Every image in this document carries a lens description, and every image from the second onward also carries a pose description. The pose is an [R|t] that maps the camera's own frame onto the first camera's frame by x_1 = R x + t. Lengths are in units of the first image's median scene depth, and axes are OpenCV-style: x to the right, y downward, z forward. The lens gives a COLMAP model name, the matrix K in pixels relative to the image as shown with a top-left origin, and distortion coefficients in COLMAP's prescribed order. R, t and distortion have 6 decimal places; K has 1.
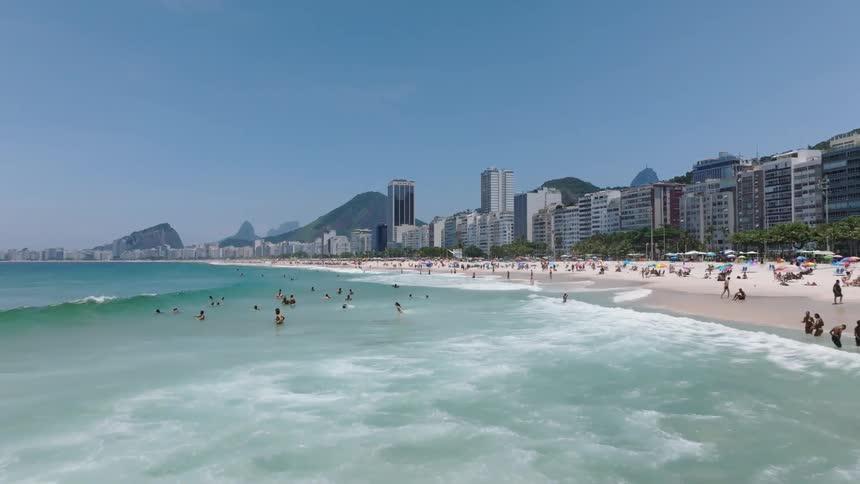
lens RADIAL K [[606.4, 0, 430.0], [0, 606.4, 242.0], [0, 0, 1]] dist [-0.003195, 0.026674]
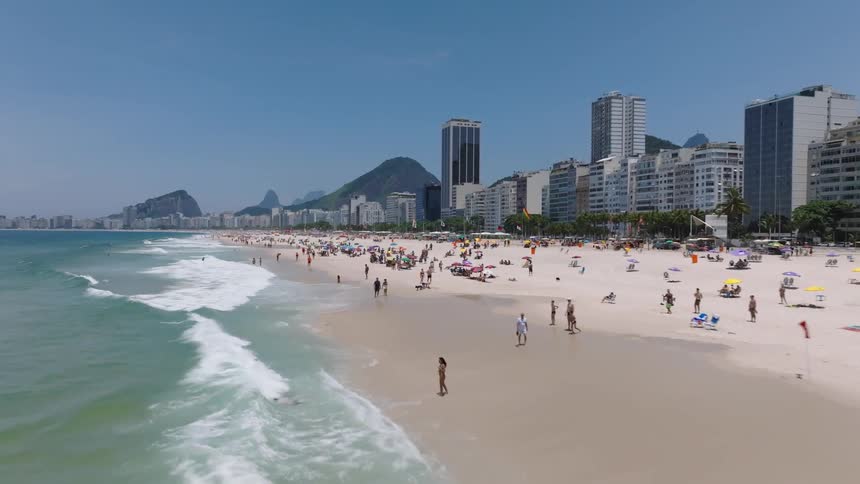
lens RADIAL K [[606.4, 0, 430.0], [0, 606.4, 242.0], [0, 0, 1]] dist [-0.003195, 0.026674]
pose [[0.999121, 0.008733, -0.040988, -0.033797], [-0.006755, 0.998818, 0.048137, 0.003374], [0.041359, -0.047818, 0.997999, 0.180911]]
